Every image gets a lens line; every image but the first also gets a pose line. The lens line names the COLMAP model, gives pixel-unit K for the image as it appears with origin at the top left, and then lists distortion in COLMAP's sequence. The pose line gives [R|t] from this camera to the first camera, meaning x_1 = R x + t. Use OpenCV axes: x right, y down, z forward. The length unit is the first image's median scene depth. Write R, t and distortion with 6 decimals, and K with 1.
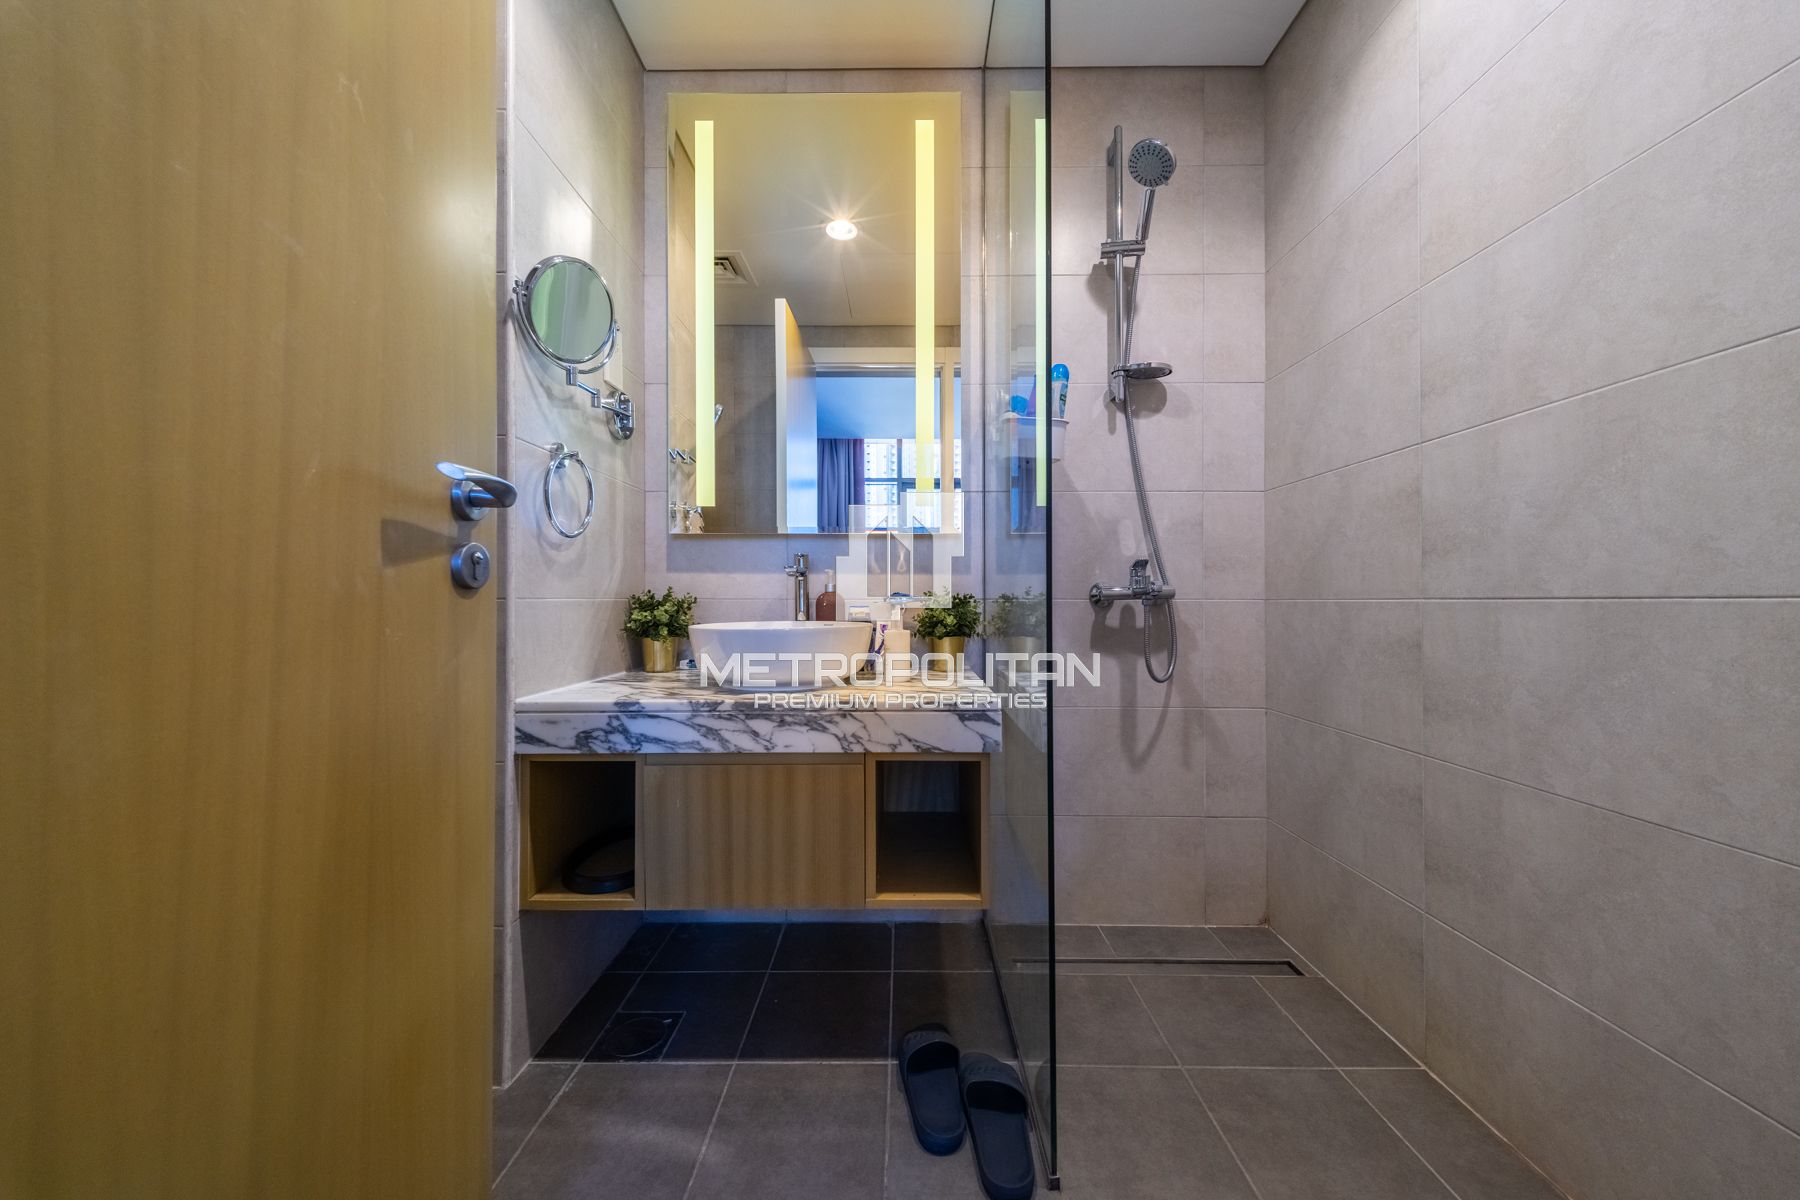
lens RADIAL K [[636.6, 0, 892.5], [0, 636.6, 586.2], [0, 0, 1]] dist [0.001531, -0.000301]
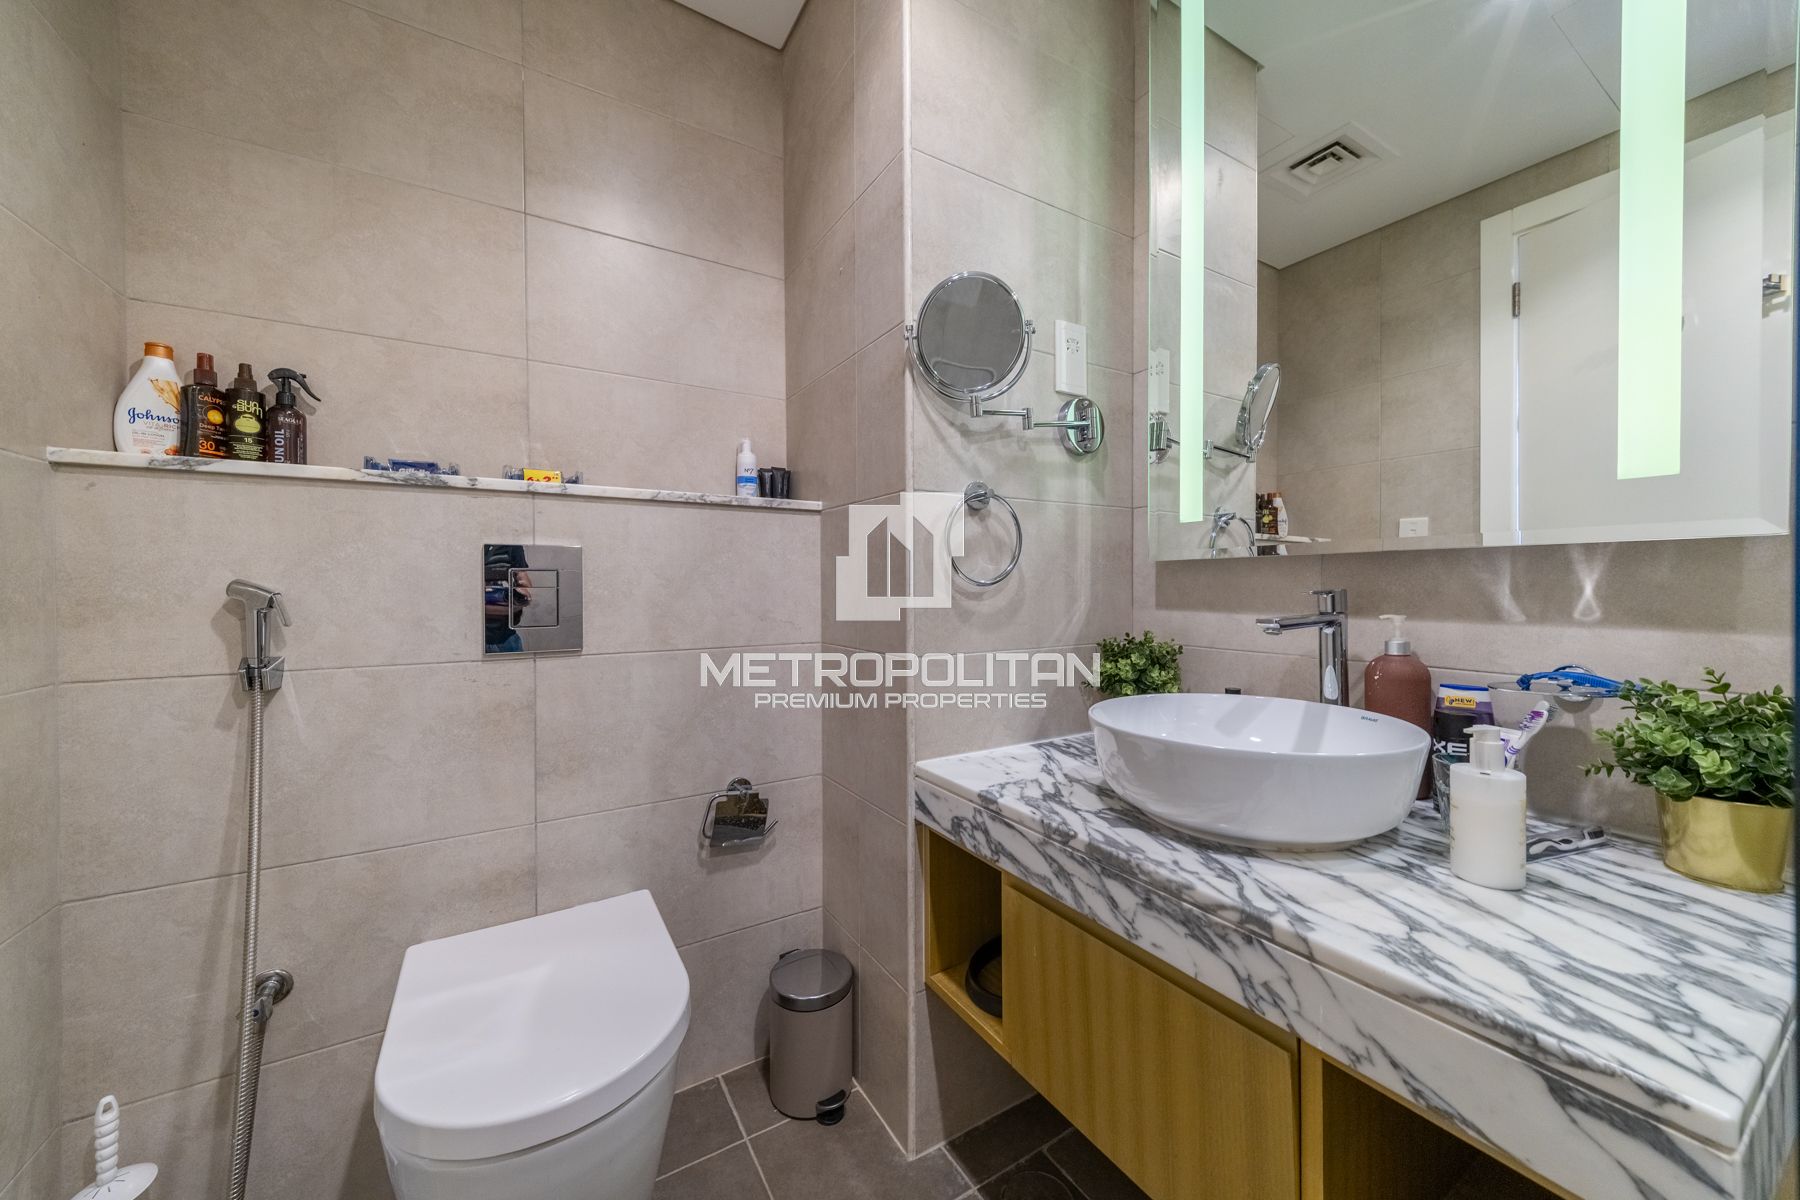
lens RADIAL K [[636.6, 0, 892.5], [0, 636.6, 586.2], [0, 0, 1]] dist [0.001531, -0.000301]
pose [[0.522897, -0.009118, -0.852347, 0.215843], [0.026879, 0.999622, 0.005796, -0.095800], [0.851972, -0.025941, 0.522944, 0.473500]]
